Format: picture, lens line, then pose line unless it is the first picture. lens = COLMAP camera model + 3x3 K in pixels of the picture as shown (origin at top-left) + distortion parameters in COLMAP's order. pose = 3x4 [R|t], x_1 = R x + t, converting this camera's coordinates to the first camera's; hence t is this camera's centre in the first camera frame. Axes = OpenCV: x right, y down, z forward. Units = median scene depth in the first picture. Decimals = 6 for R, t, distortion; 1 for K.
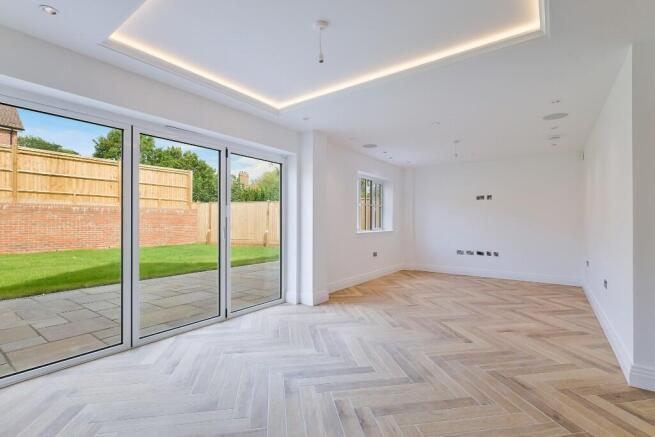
lens RADIAL K [[298.9, 0, 328.2], [0, 298.9, 215.3], [0, 0, 1]] dist [0.001148, 0.000091]
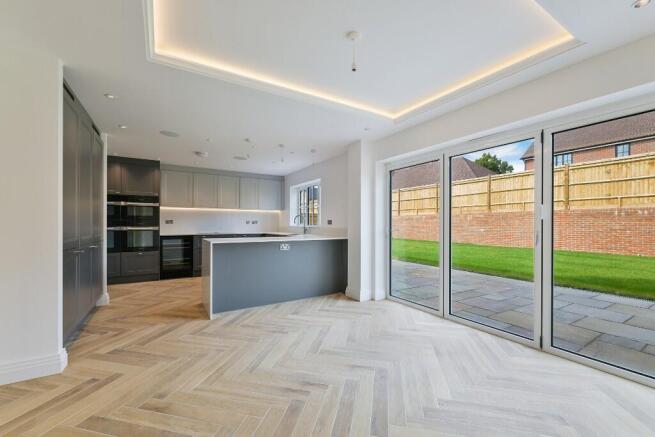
lens RADIAL K [[261.5, 0, 328.3], [0, 261.5, 225.7], [0, 0, 1]] dist [0.009395, 0.000322]
pose [[-0.365404, 0.004190, -0.930839, 0.334114], [0.017128, 0.999851, -0.002223, 0.008316], [0.930691, -0.016756, -0.365422, 0.488929]]
